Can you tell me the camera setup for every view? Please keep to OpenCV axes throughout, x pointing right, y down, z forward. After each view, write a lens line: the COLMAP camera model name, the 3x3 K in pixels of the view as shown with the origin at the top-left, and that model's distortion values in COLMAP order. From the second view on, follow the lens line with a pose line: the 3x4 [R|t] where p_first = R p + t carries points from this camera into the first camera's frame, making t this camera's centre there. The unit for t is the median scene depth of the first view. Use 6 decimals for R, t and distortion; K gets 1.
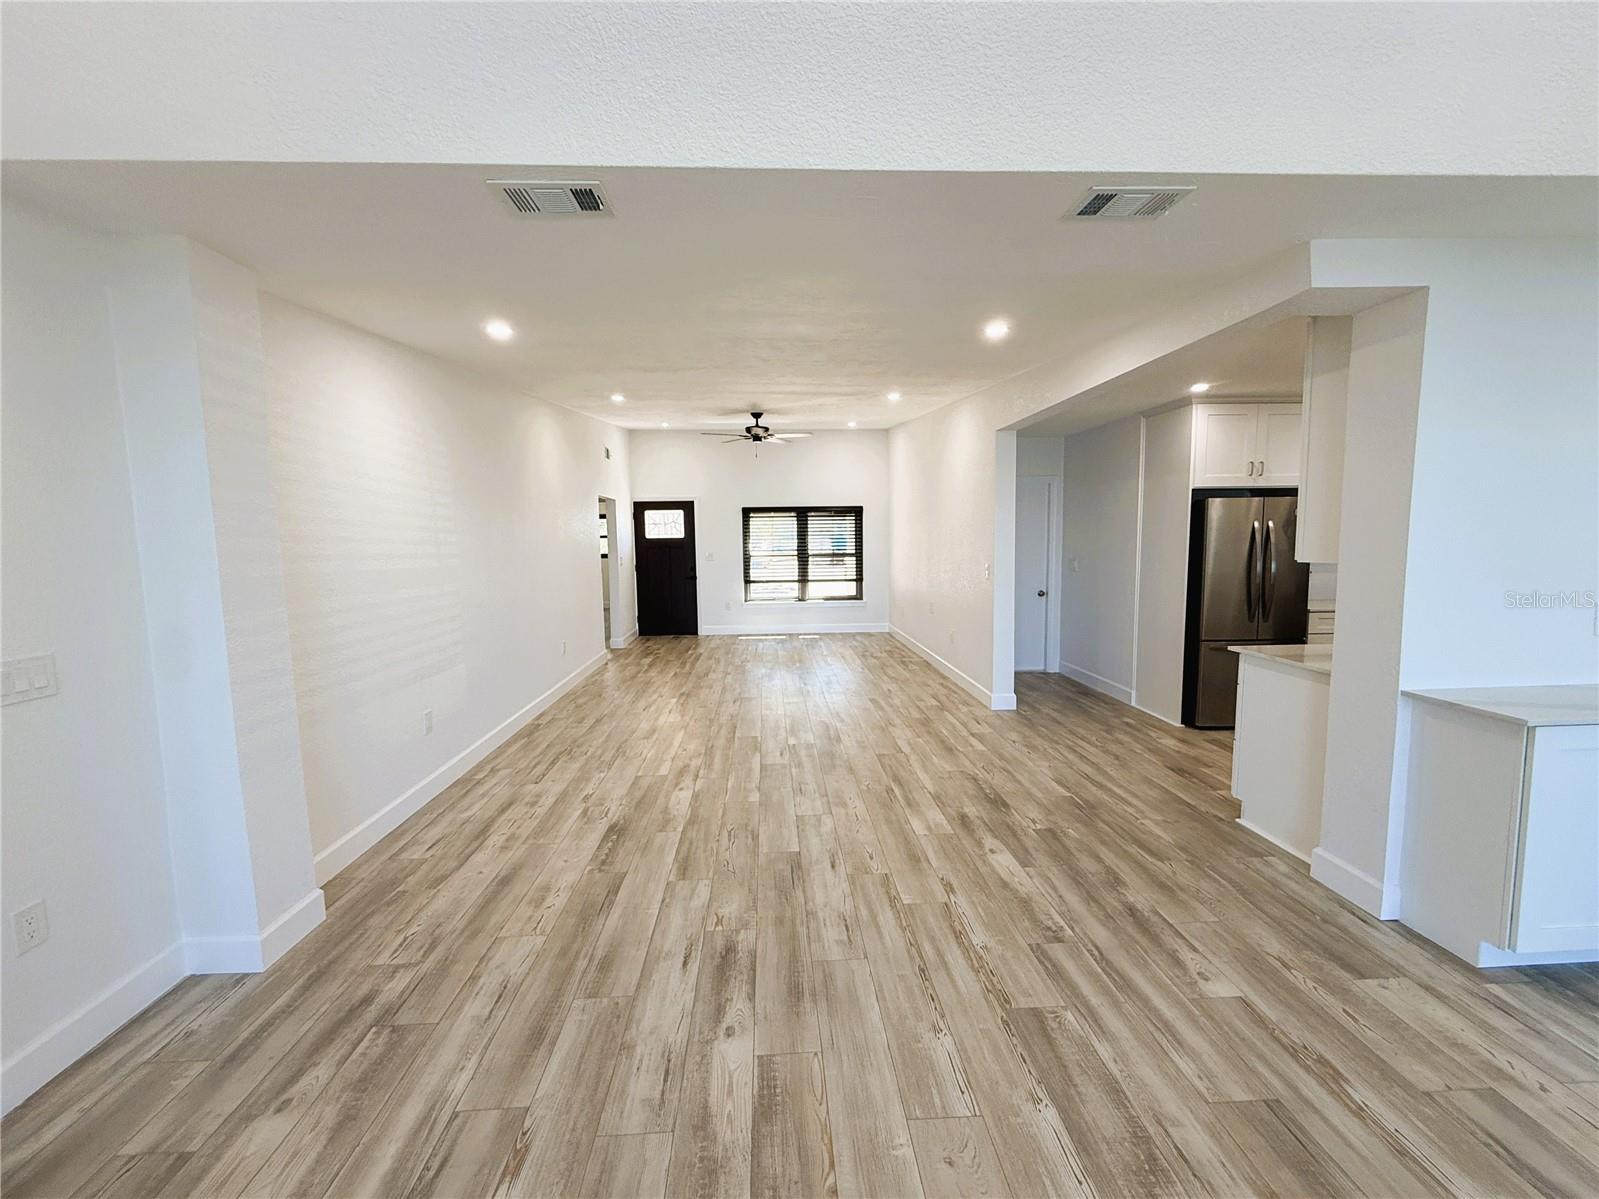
lens RADIAL K [[645.2, 0, 799.5], [0, 645.2, 599.5], [0, 0, 1]] dist [0.000547, -0.000043]
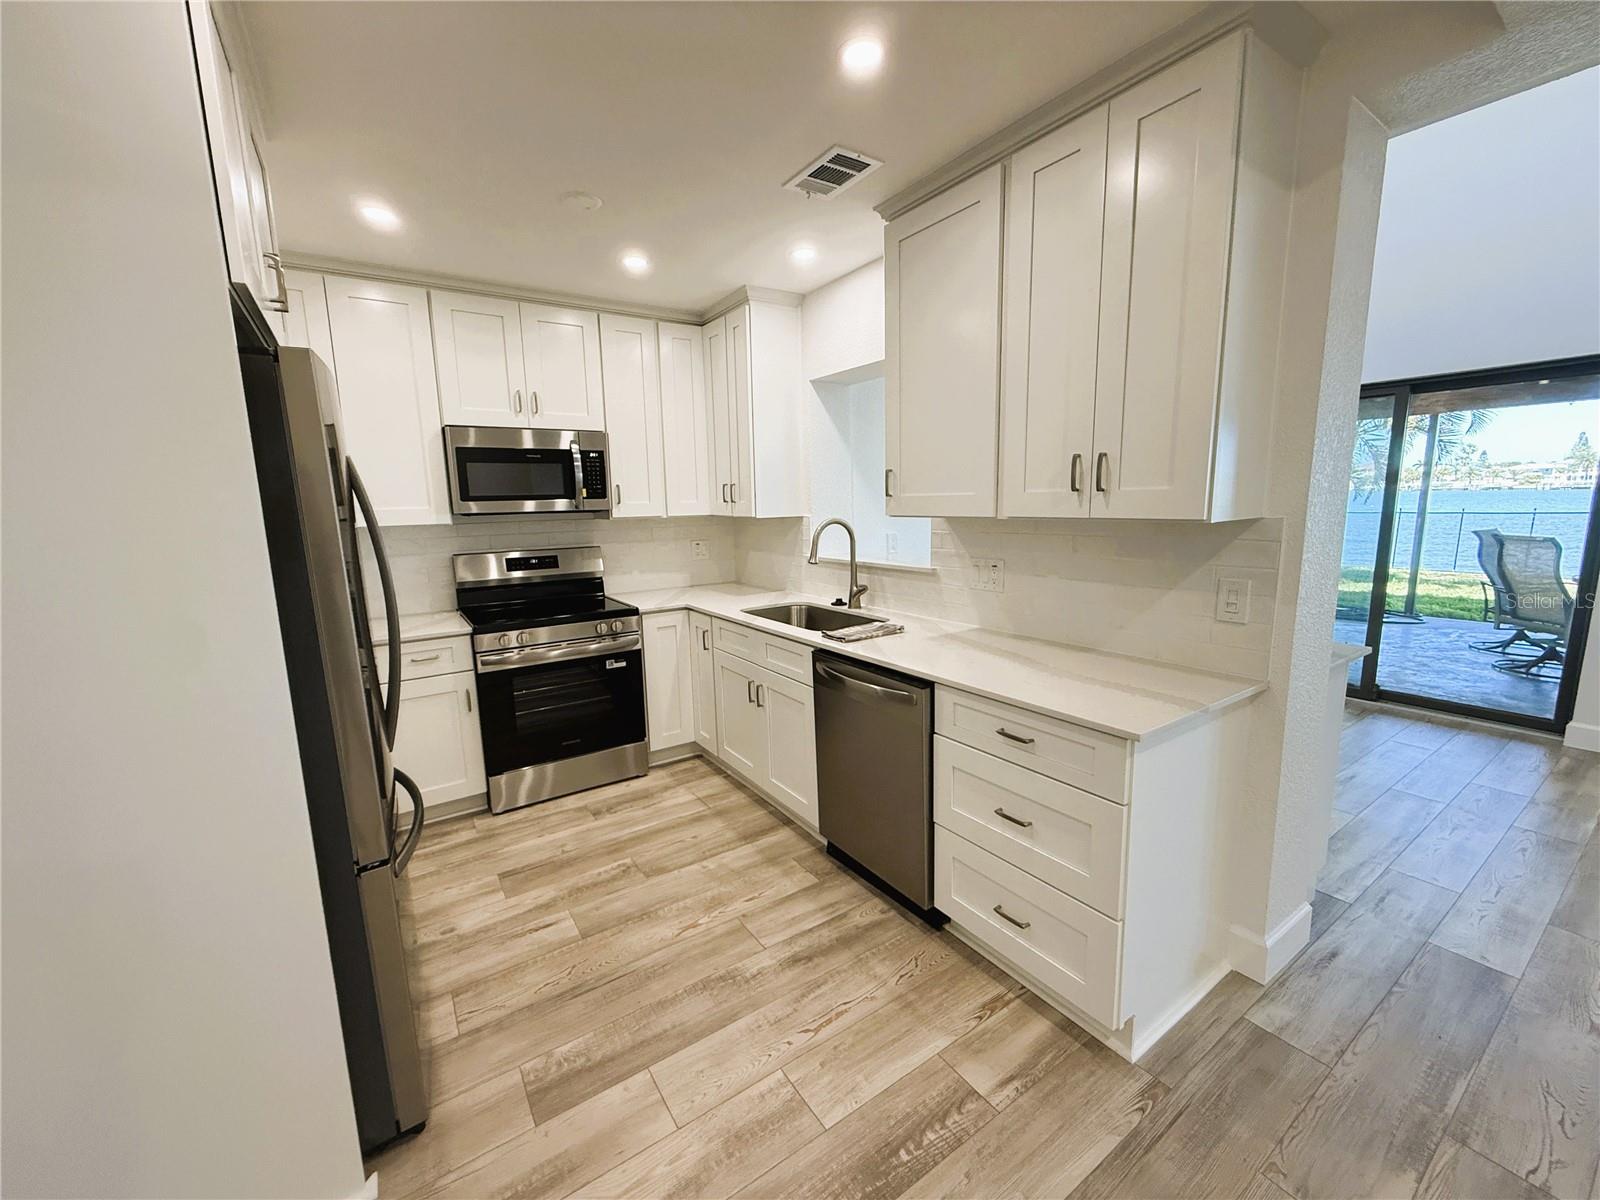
lens RADIAL K [[637.4, 0, 797.9], [0, 637.4, 601.5], [0, 0, 1]] dist [0.000417, 0.000042]
pose [[-0.512042, -0.108556, 0.852073, 0.308563], [0.115794, 0.974203, 0.193700, -0.085141], [-0.851120, 0.197848, -0.486262, 0.982146]]
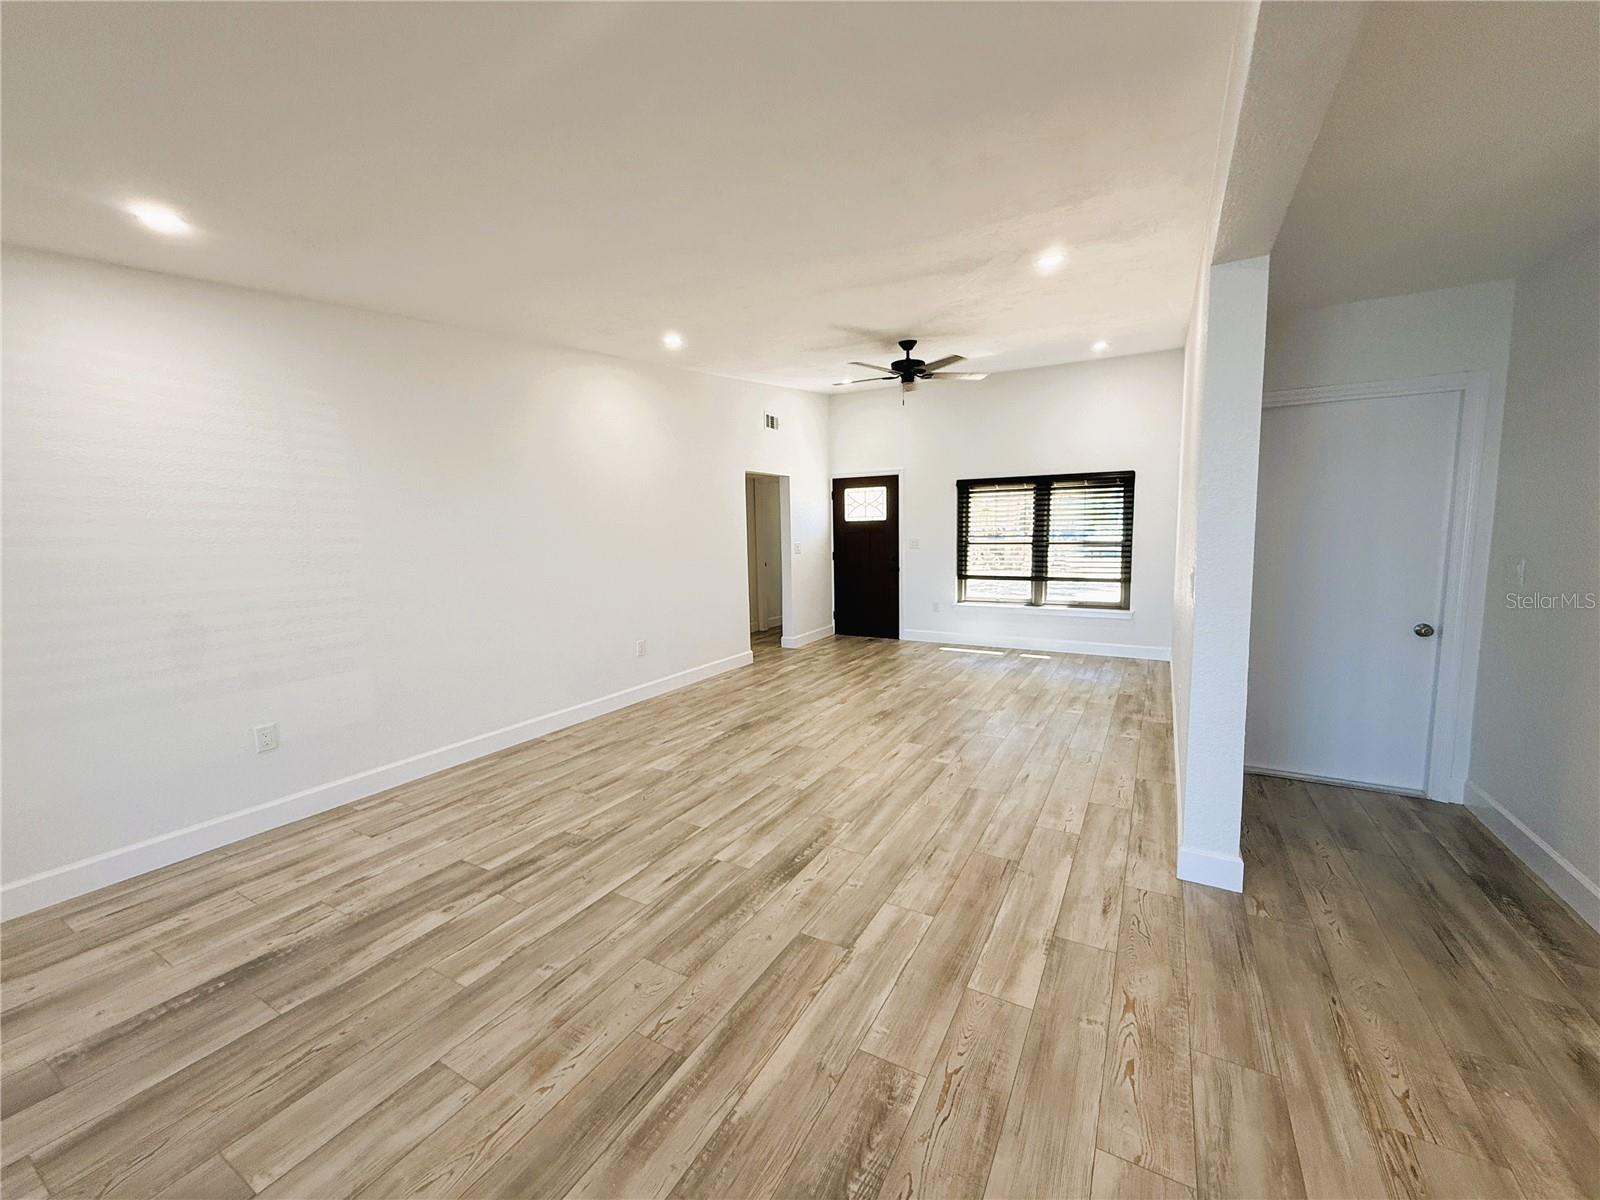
lens RADIAL K [[635.7, 0, 800.0], [0, 635.7, 600.0], [0, 0, 1]] dist [0.000576, 0.000402]
pose [[0.842974, 0.058659, -0.534747, 0.354629], [-0.045643, 0.998252, 0.037551, -0.042065], [0.536015, -0.007247, 0.844177, 0.545131]]
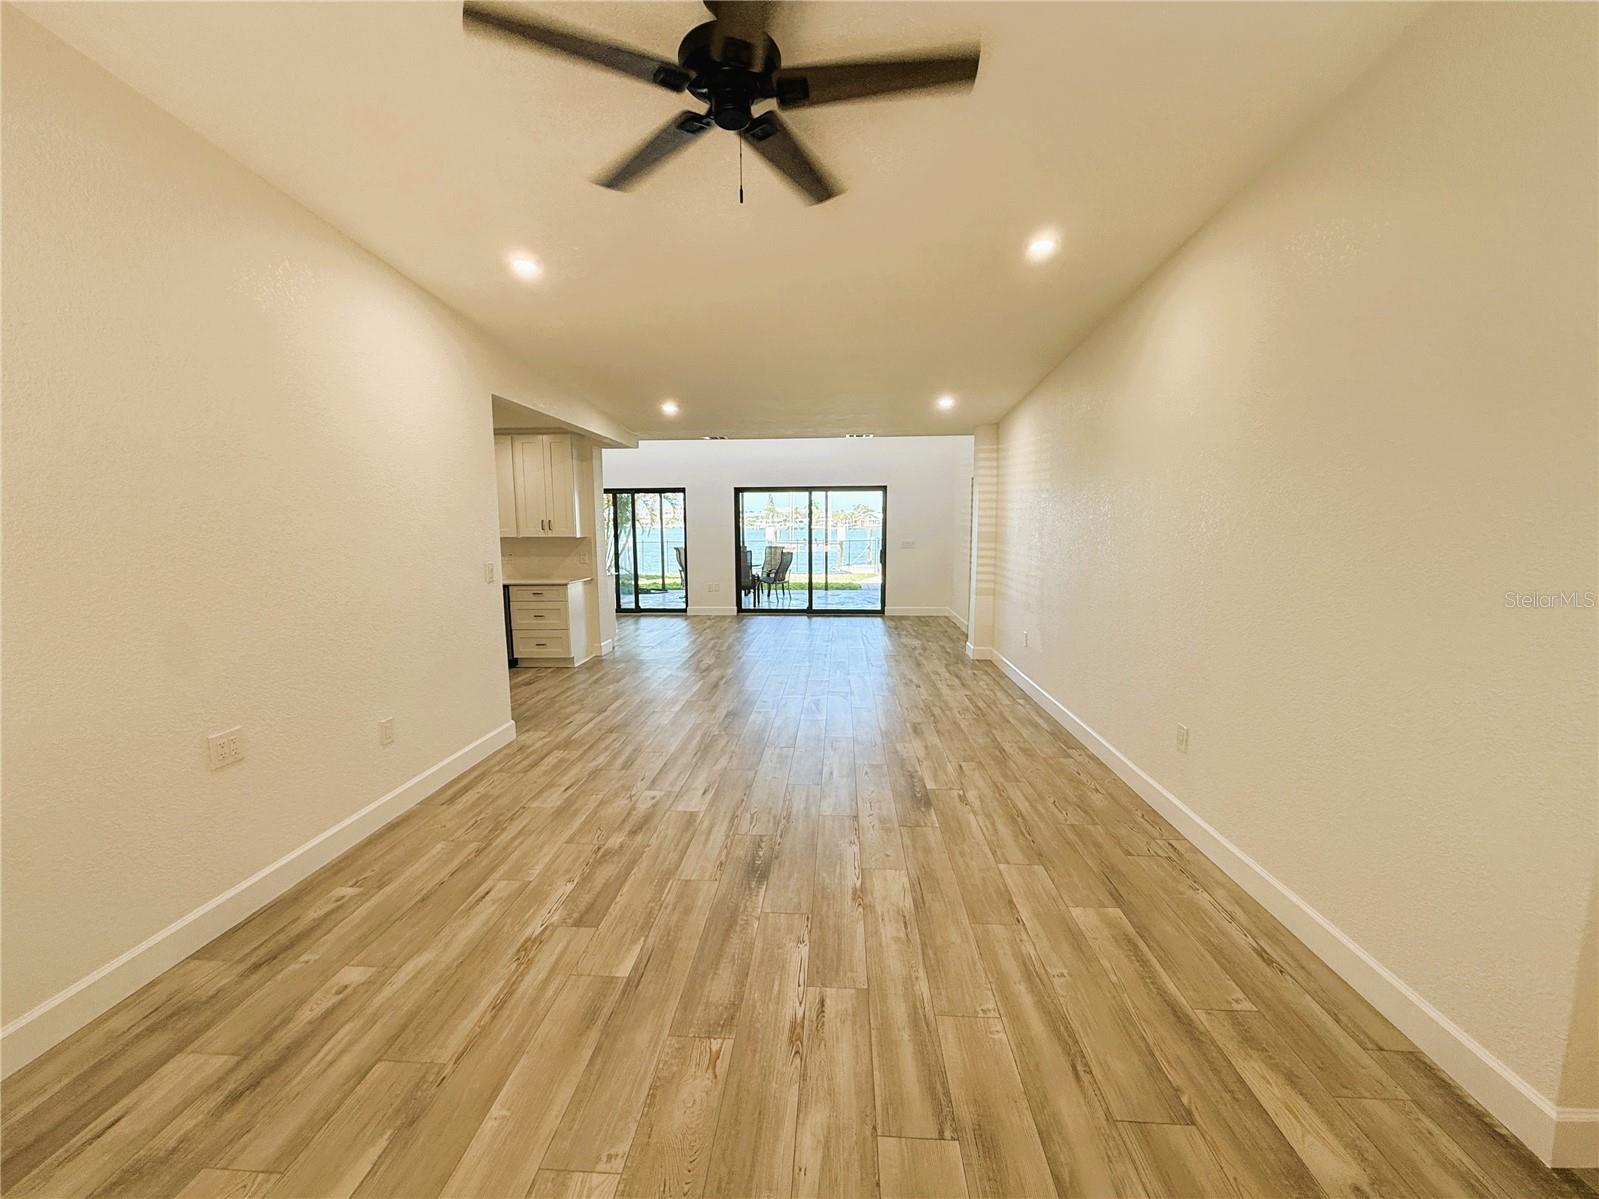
lens RADIAL K [[645.2, 0, 799.5], [0, 645.2, 599.5], [0, 0, 1]] dist [0.000547, -0.000043]
pose [[-0.992929, 0.008030, 0.118434, -0.186381], [0.033191, 0.976695, 0.212048, -0.191391], [-0.113971, 0.214480, -0.970056, 2.016797]]
